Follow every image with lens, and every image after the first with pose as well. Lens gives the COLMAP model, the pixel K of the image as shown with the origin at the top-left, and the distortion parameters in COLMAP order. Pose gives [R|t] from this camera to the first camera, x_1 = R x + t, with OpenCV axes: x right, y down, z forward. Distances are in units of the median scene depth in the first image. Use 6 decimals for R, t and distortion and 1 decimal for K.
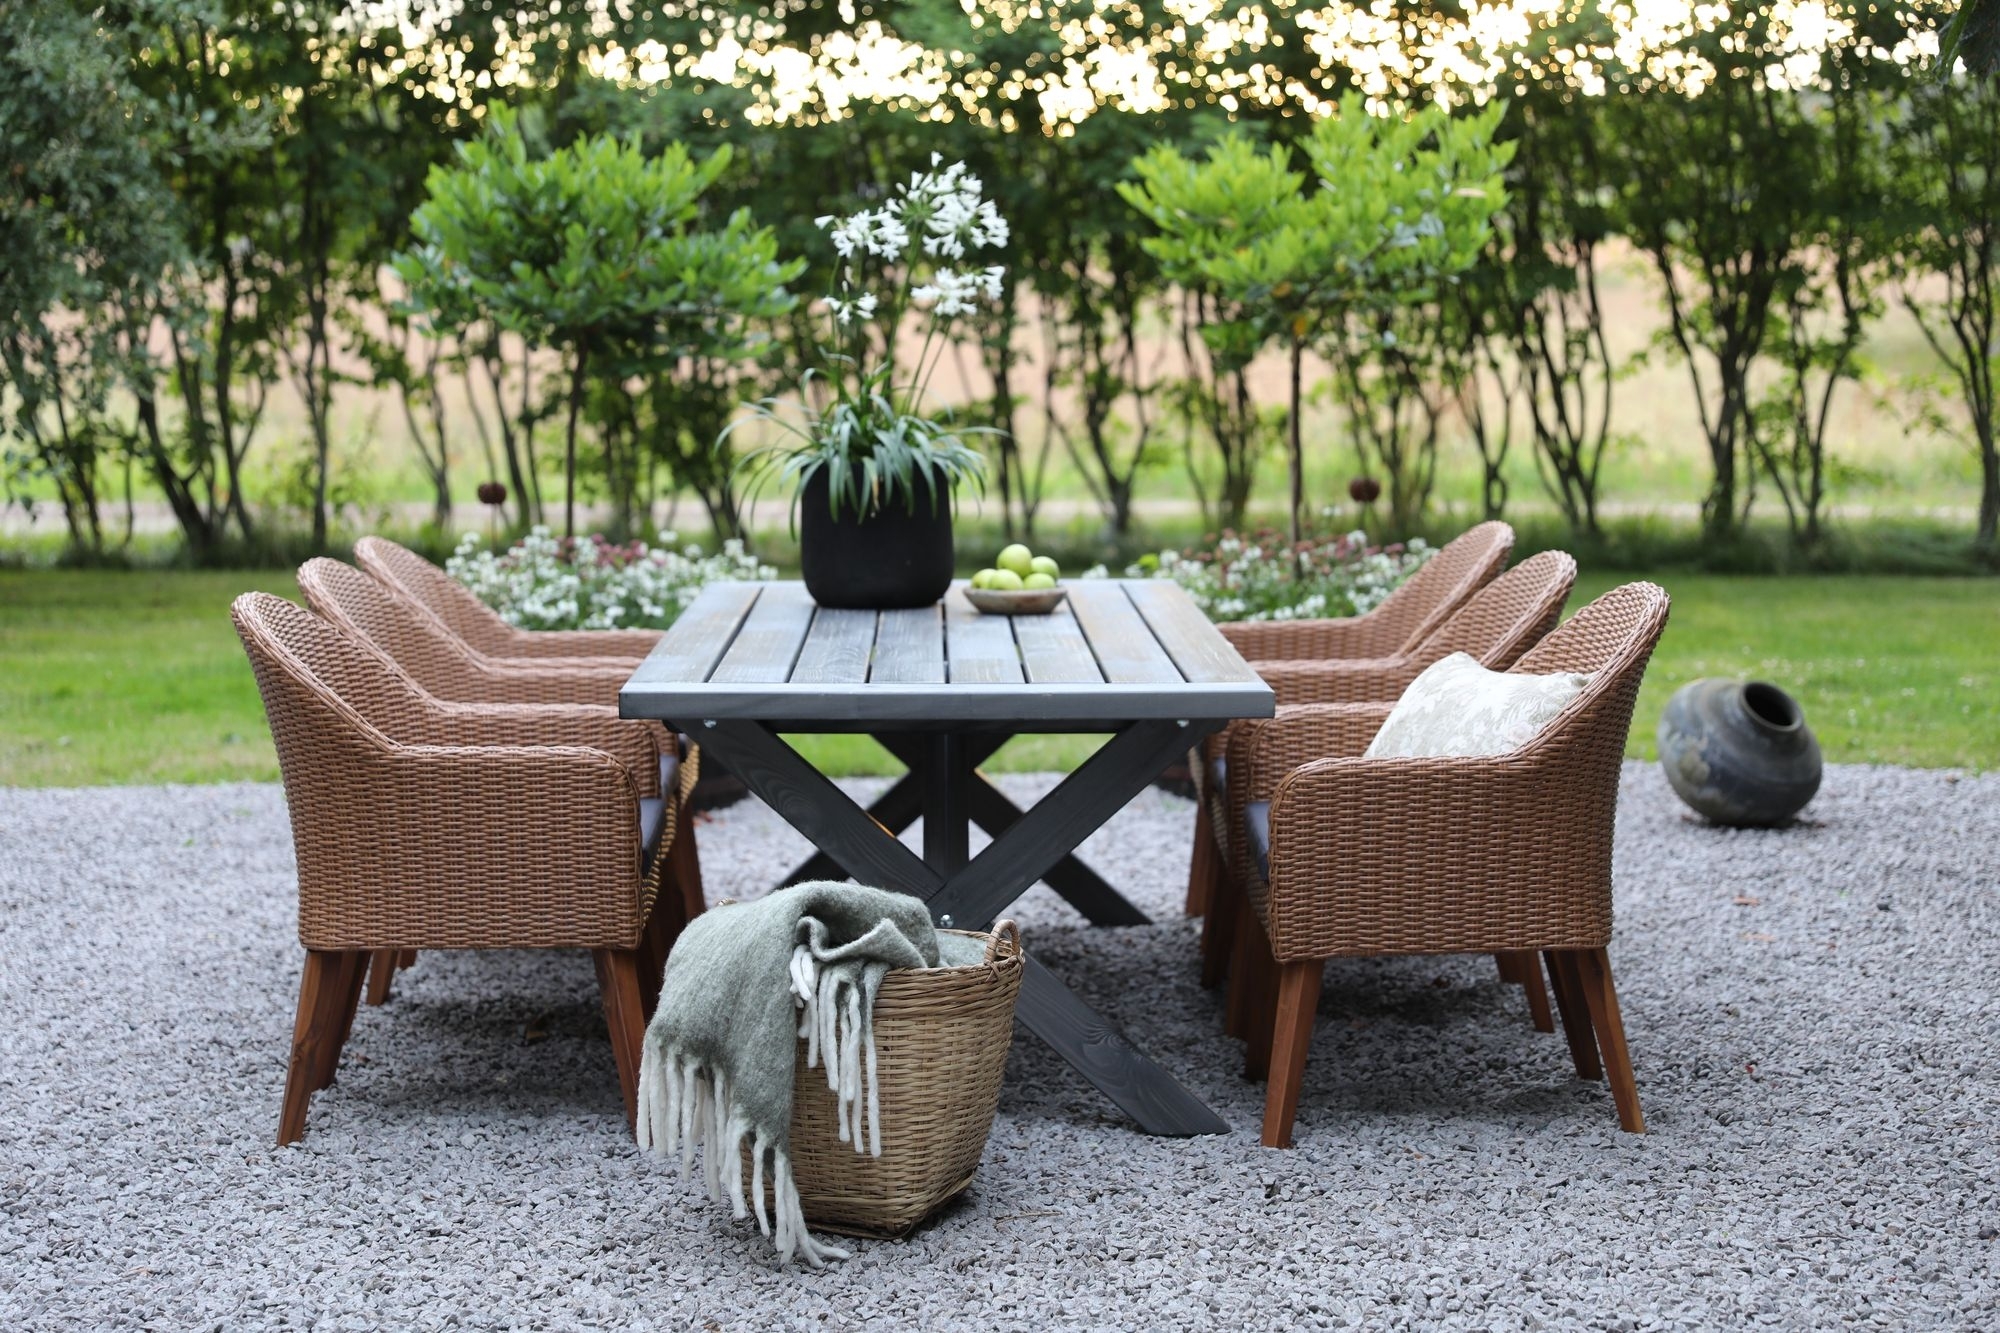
lens RADIAL K [[3728.3, 0, 1000.0], [0, 3728.3, 666.5], [0, 0, 1]] dist [0.236616, -0.004366]
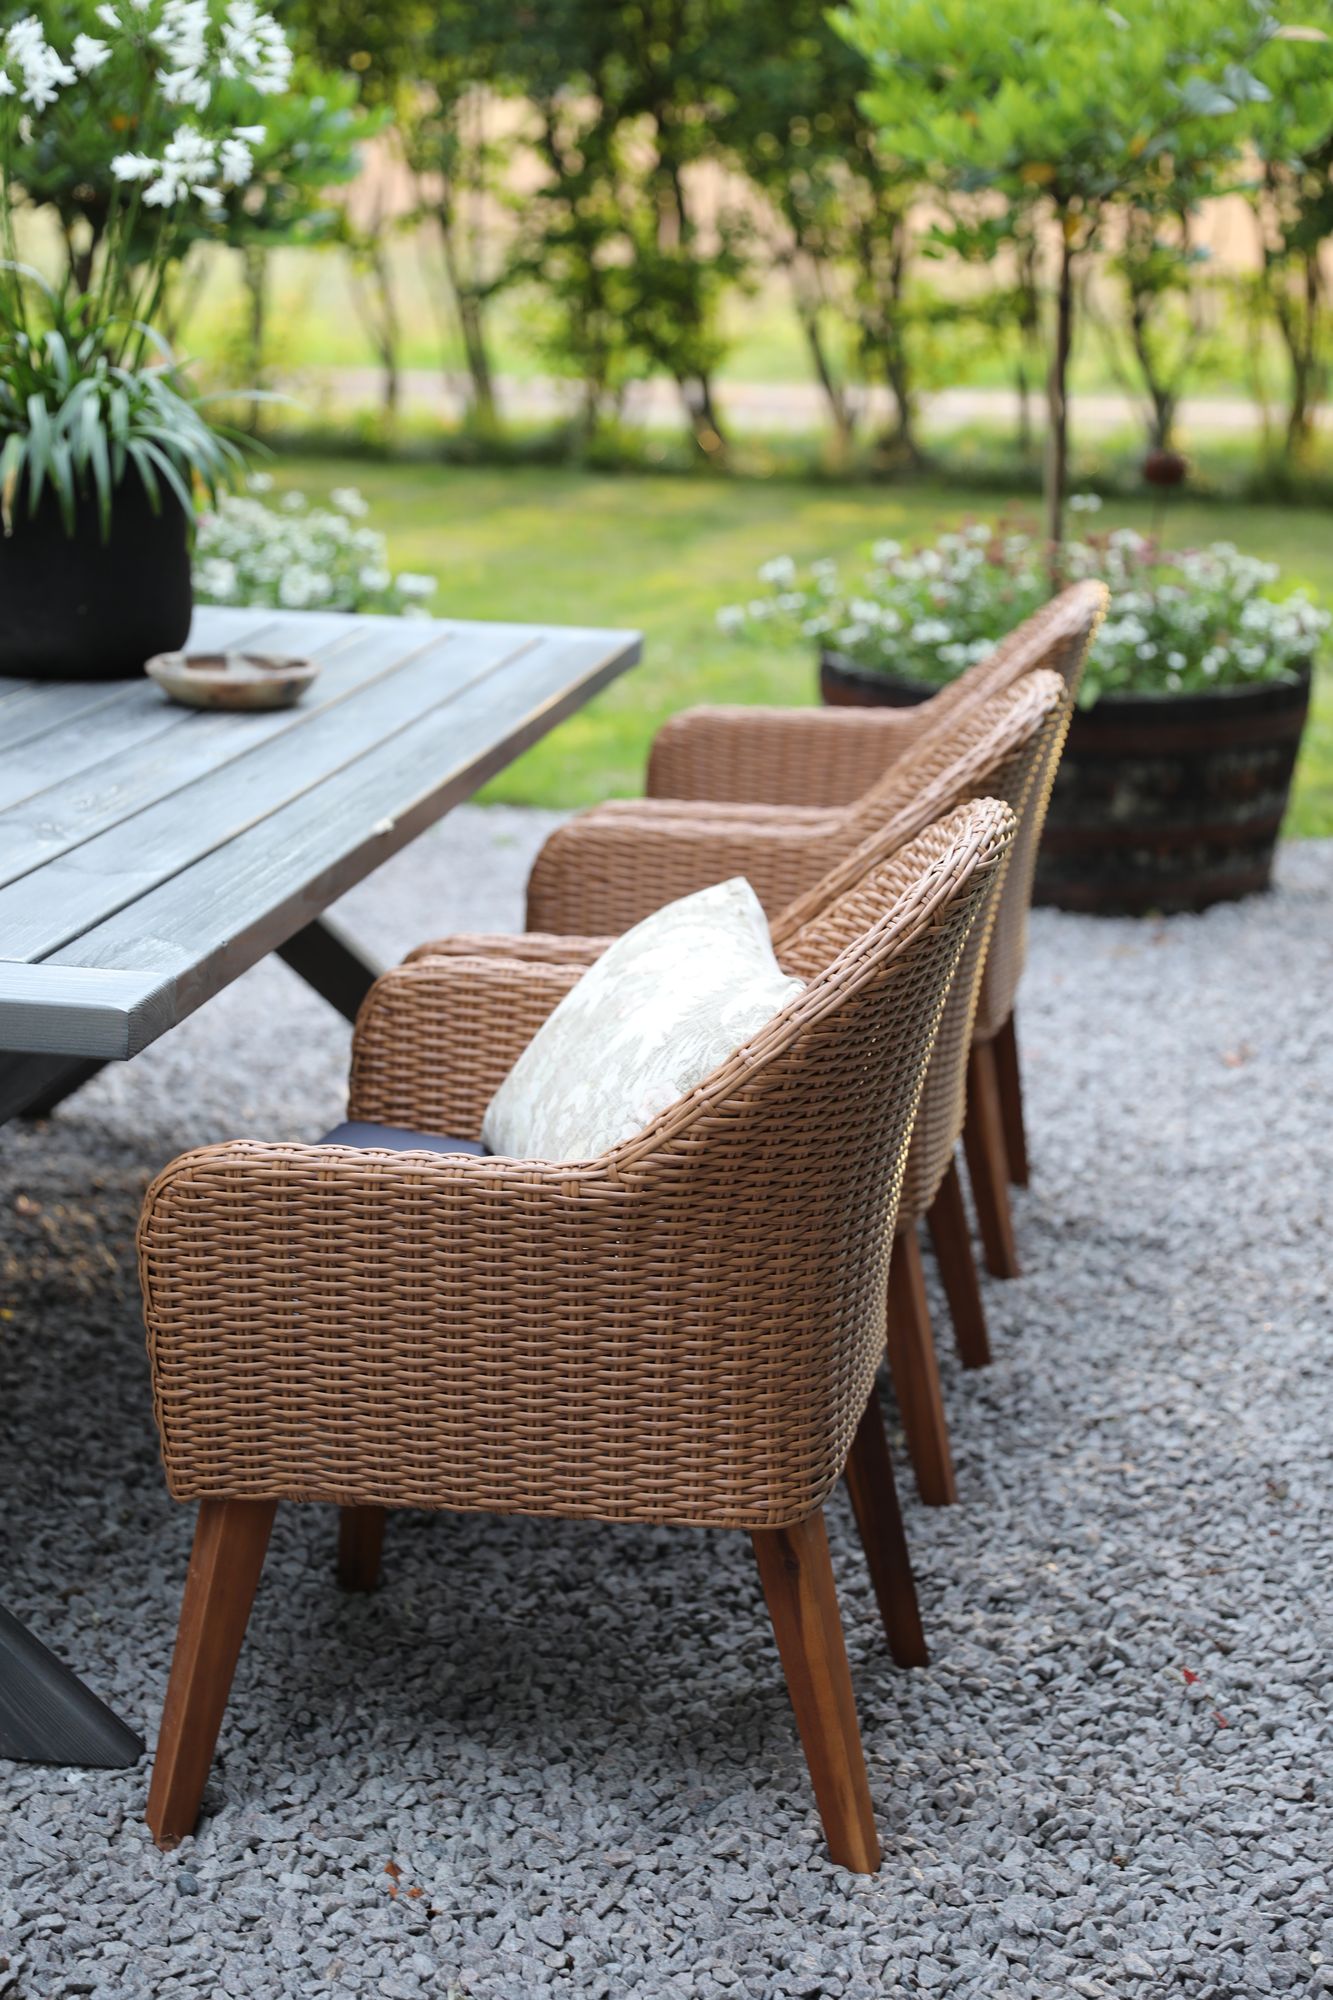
lens RADIAL K [[3430.4, 0, 666.5], [0, 3430.4, 1000.0], [0, 0, 1]] dist [0.155983, 0.252177]
pose [[0.978931, 0.080637, -0.187592, 0.229556], [-0.053041, 0.987603, 0.147738, -0.066852], [0.197180, -0.134675, 0.971073, 0.551280]]
